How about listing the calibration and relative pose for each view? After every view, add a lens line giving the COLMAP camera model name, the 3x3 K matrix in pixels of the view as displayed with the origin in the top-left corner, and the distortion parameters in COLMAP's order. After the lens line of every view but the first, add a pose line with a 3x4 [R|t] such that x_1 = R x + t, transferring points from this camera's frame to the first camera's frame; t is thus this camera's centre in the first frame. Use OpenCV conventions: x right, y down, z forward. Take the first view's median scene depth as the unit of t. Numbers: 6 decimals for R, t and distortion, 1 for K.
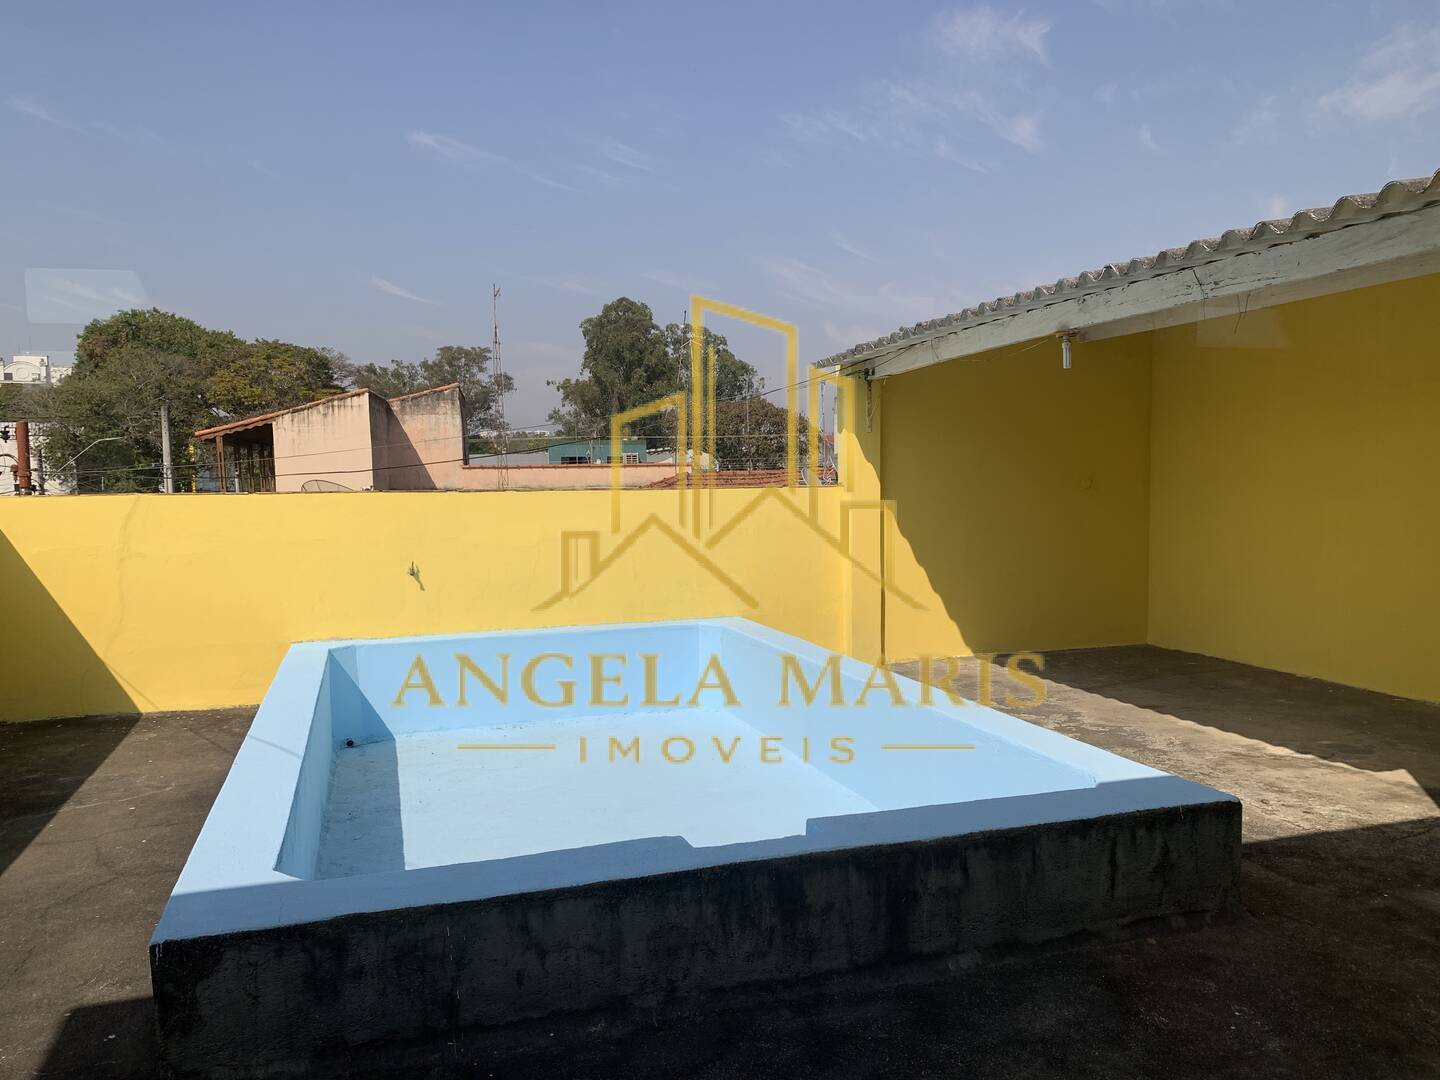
lens RADIAL K [[1090.9, 0, 719.6], [0, 1090.9, 540.8], [0, 0, 1]] dist [0.045962, -0.043262]
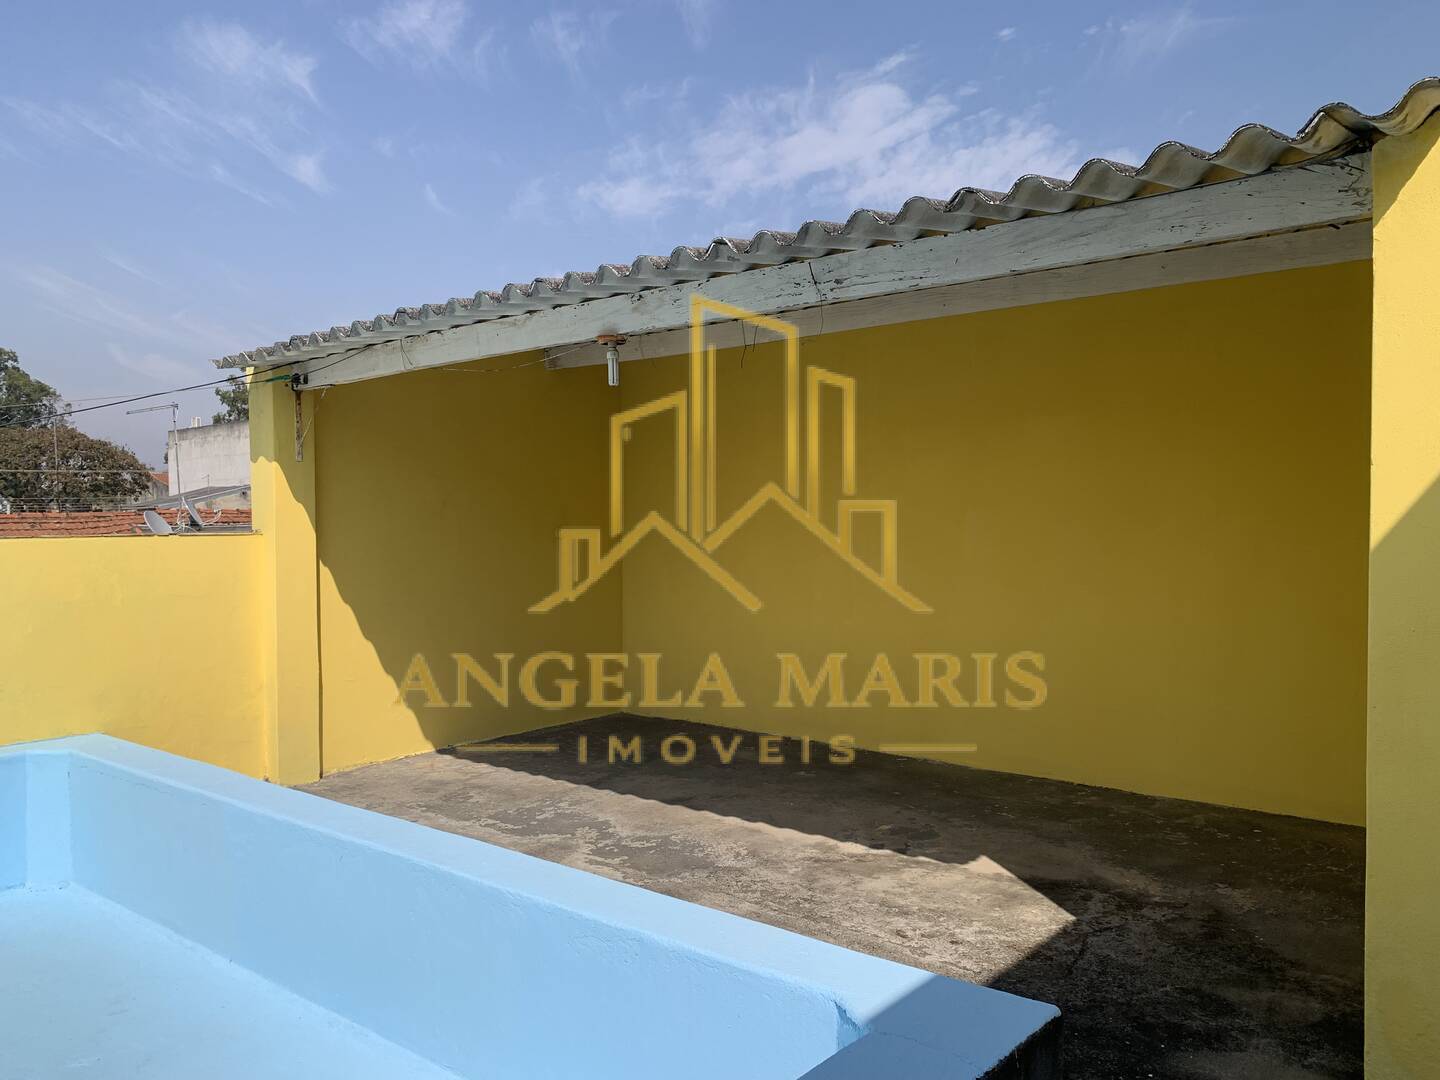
lens RADIAL K [[1090.9, 0, 723.3], [0, 1090.9, 550.0], [0, 0, 1]] dist [0.045962, -0.043262]
pose [[0.838186, -0.004321, 0.545367, -0.036728], [0.023342, 0.999337, -0.027957, -0.017726], [-0.544884, 0.036163, 0.837731, 0.318353]]
